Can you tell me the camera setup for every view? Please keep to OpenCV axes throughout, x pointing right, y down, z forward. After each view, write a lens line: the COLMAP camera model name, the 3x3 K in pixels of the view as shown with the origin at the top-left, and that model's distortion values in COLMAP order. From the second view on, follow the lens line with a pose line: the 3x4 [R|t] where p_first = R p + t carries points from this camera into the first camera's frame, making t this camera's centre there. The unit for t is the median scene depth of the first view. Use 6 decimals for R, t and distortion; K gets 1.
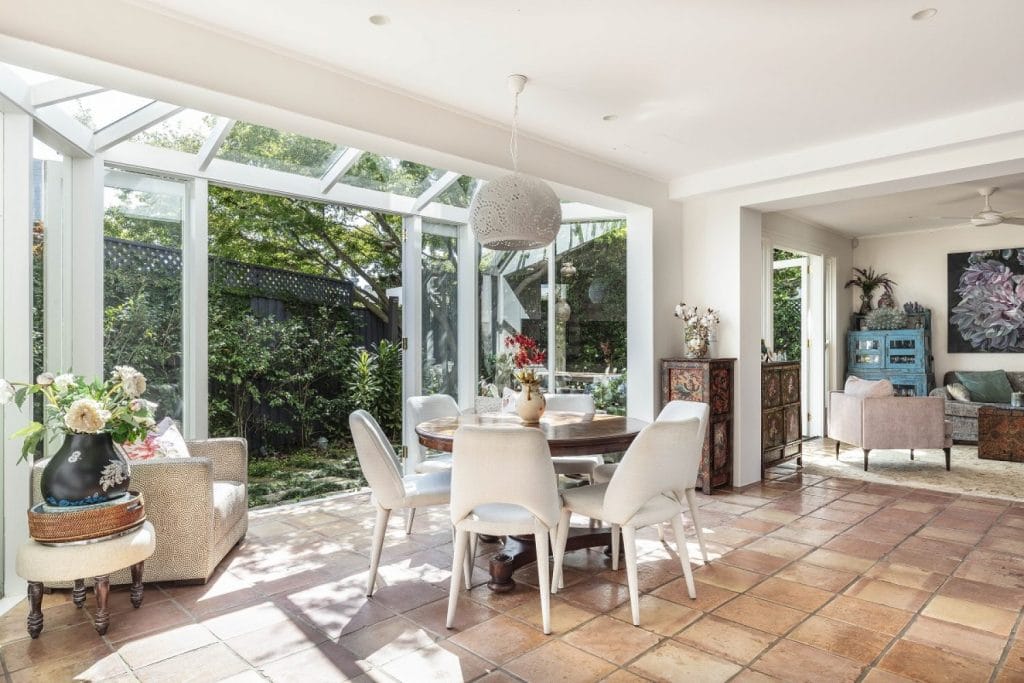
lens RADIAL K [[611.5, 0, 513.6], [0, 611.5, 345.6], [0, 0, 1]] dist [-0.002243, -0.000864]
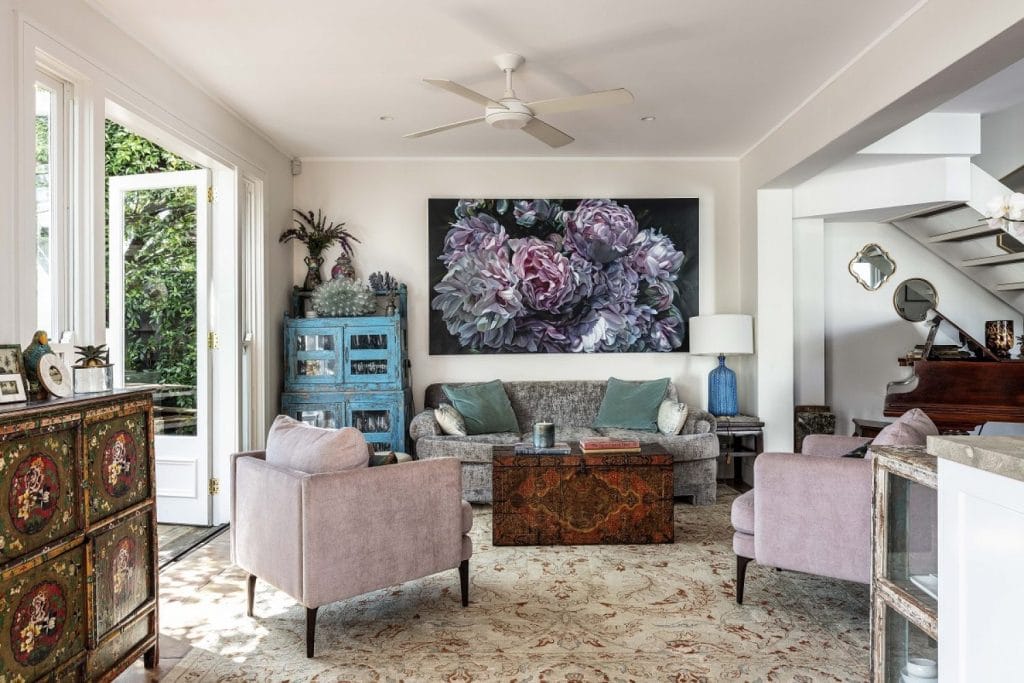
lens RADIAL K [[821.0, 0, 527.7], [0, 821.0, 336.3], [0, 0, 1]] dist [0.005274, -0.005946]
pose [[0.714405, 0.000561, 0.699732, 0.191906], [0.004388, 0.999976, -0.005282, -0.002438], [-0.699718, 0.006844, 0.714386, 0.327136]]
